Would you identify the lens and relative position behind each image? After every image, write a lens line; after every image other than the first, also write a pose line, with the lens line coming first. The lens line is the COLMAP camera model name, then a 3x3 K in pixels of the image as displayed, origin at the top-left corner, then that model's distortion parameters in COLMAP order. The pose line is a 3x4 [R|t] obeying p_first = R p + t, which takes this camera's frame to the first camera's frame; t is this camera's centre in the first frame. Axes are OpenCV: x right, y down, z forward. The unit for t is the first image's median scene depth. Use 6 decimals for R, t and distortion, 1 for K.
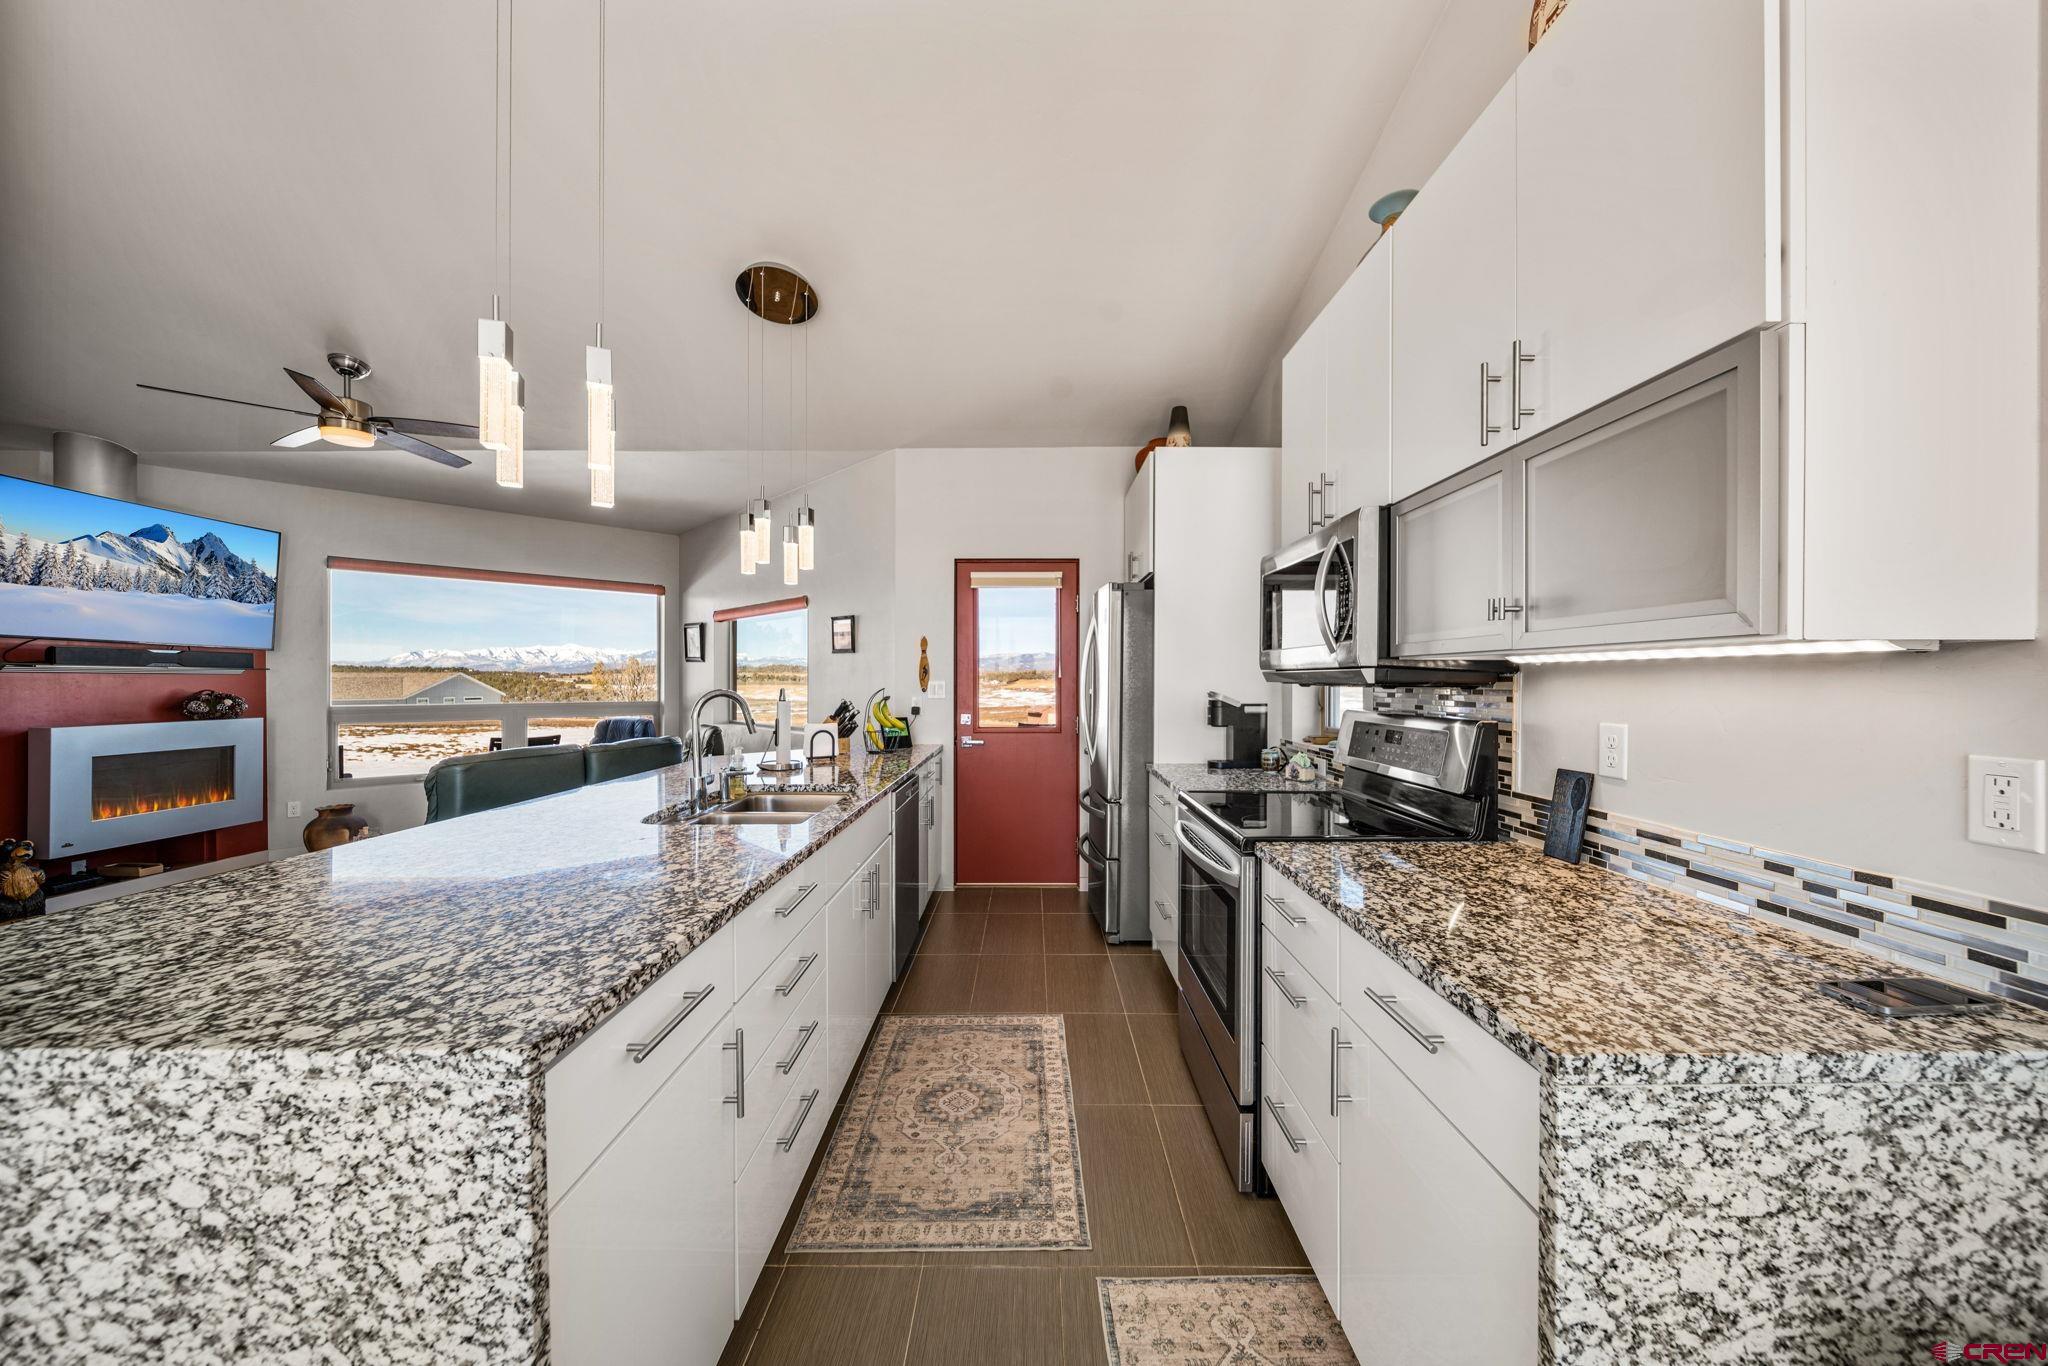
lens RADIAL K [[730.3, 0, 1026.6], [0, 730.3, 680.4], [0, 0, 1]] dist [0.000648, -0.002647]
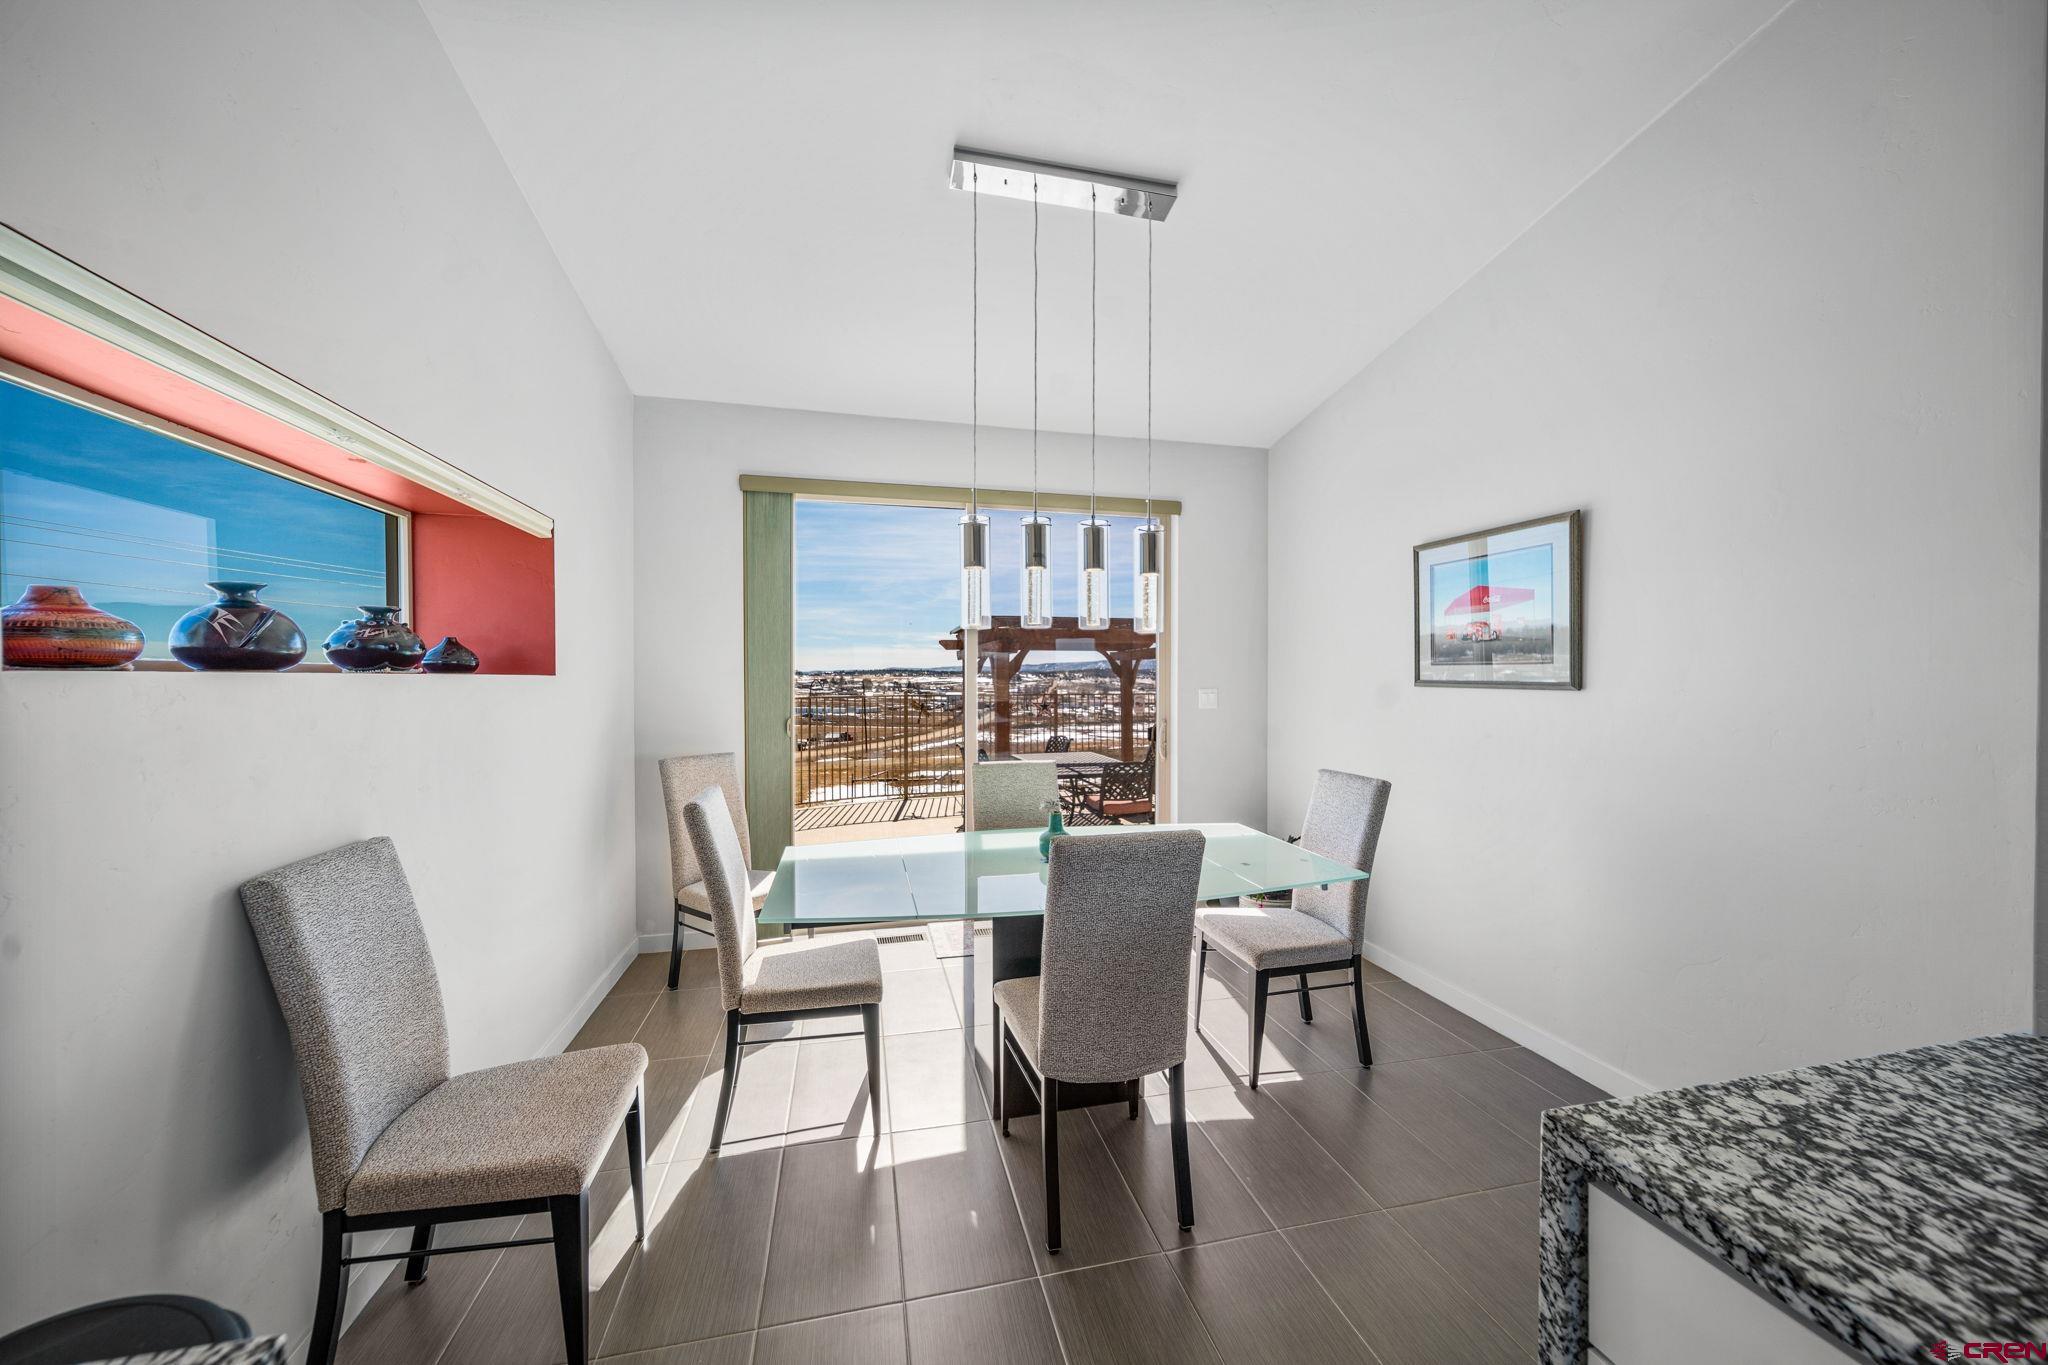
lens RADIAL K [[720.3, 0, 1018.1], [0, 720.3, 683.3], [0, 0, 1]] dist [-0.006565, -0.000037]
pose [[-0.974665, 0.000277, -0.223671, 0.065611], [-0.000344, 0.999996, 0.002737, -0.021924], [0.223671, 0.002745, -0.974661, 0.515141]]
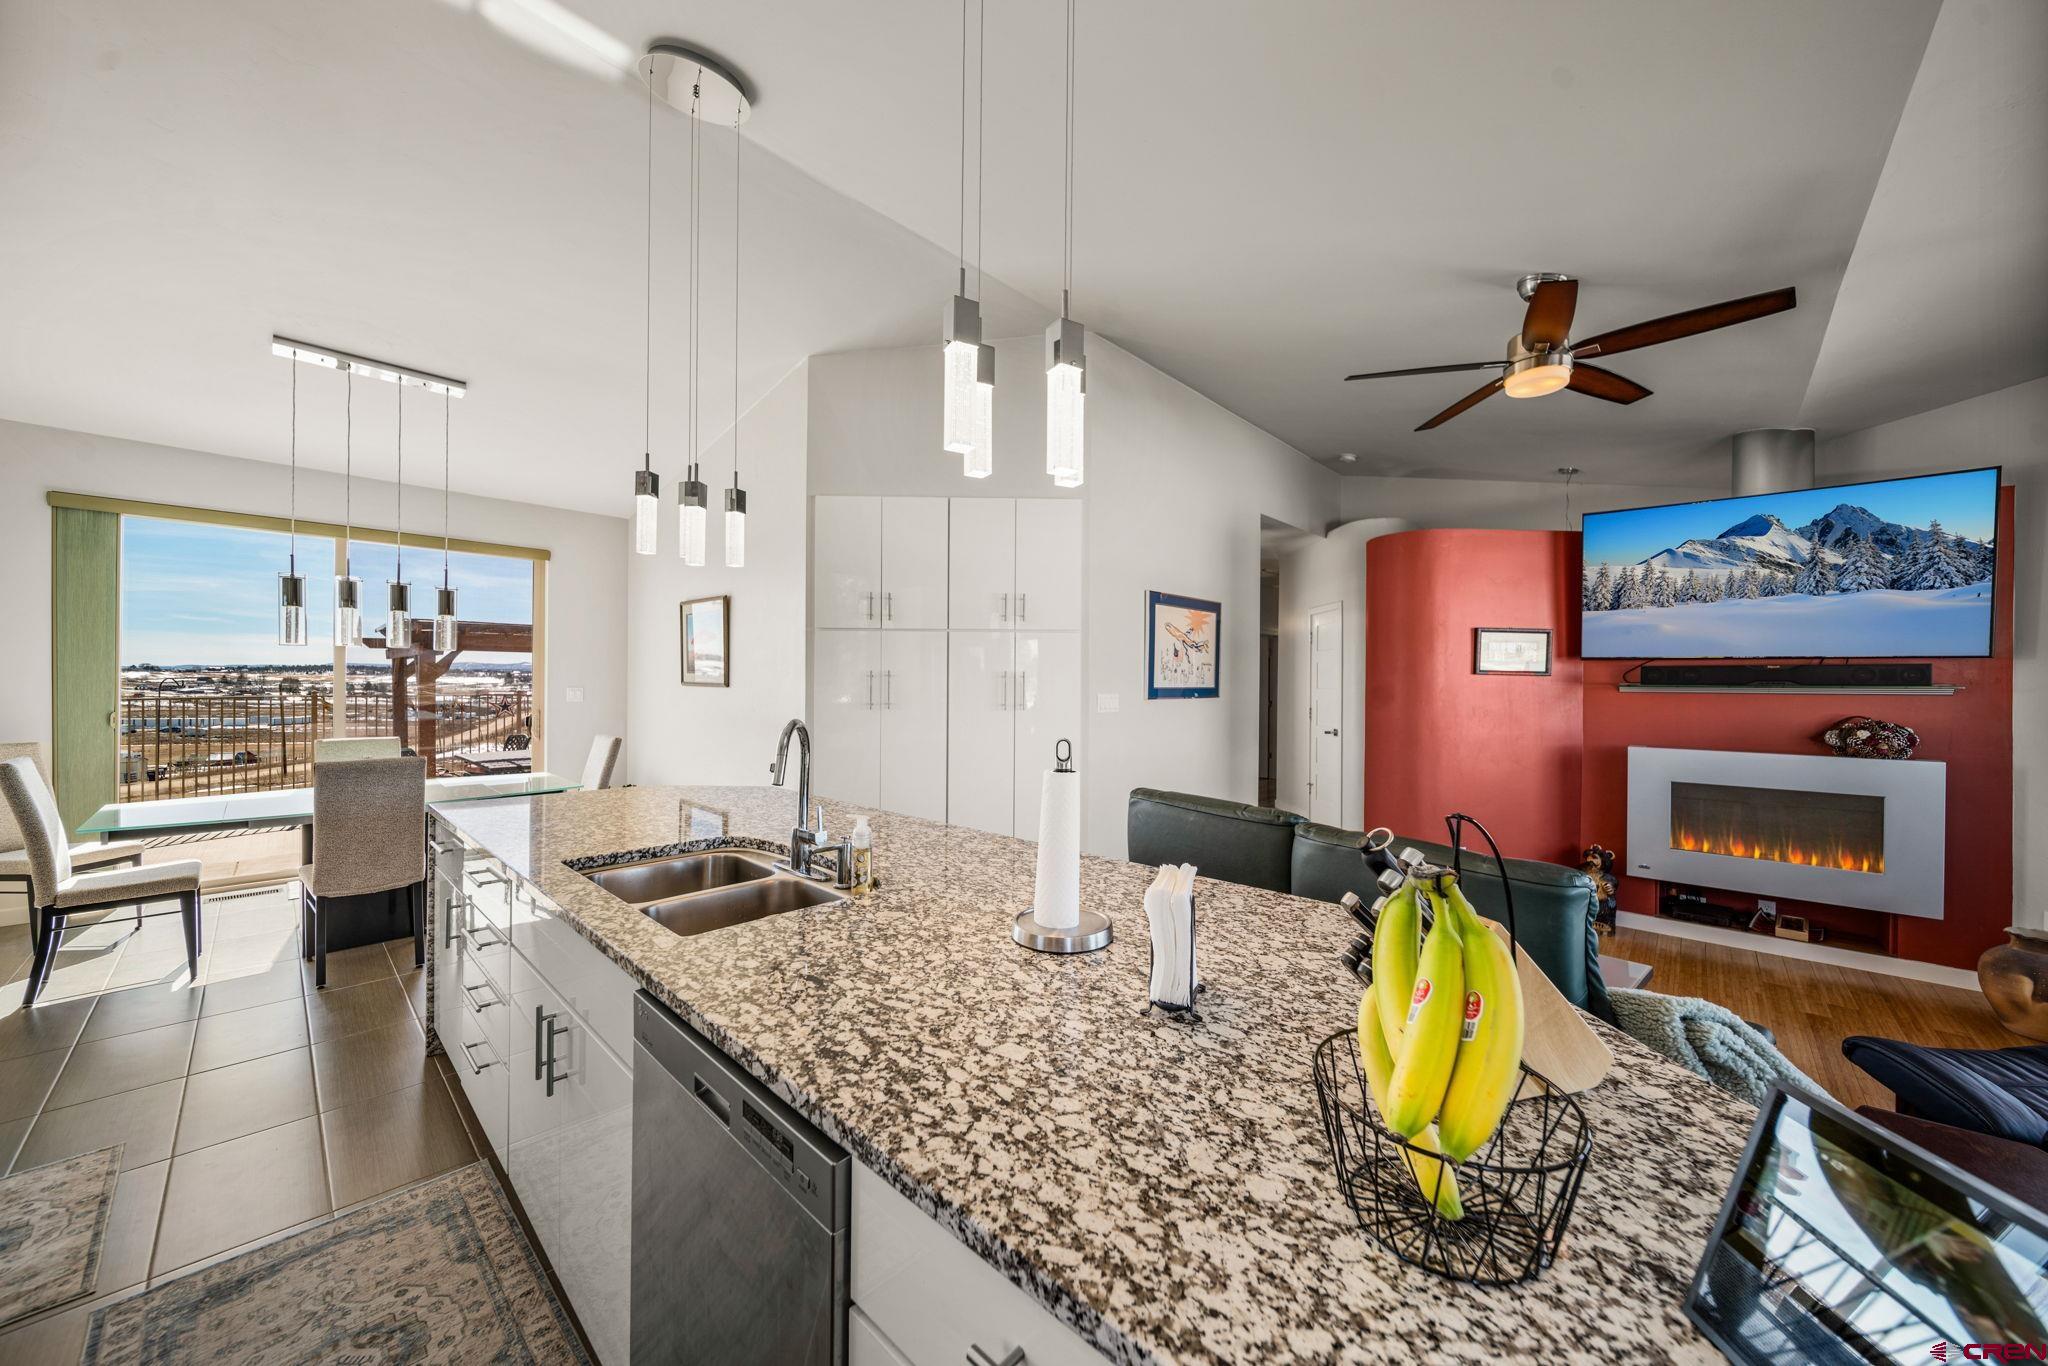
lens RADIAL K [[720.3, 0, 1018.1], [0, 720.3, 683.8], [0, 0, 1]] dist [-0.006565, -0.000037]
pose [[-0.687393, -0.006061, -0.726260, -0.025897], [-0.006201, 0.999978, -0.002475, -0.020140], [0.726259, 0.002802, -0.687416, 1.403069]]
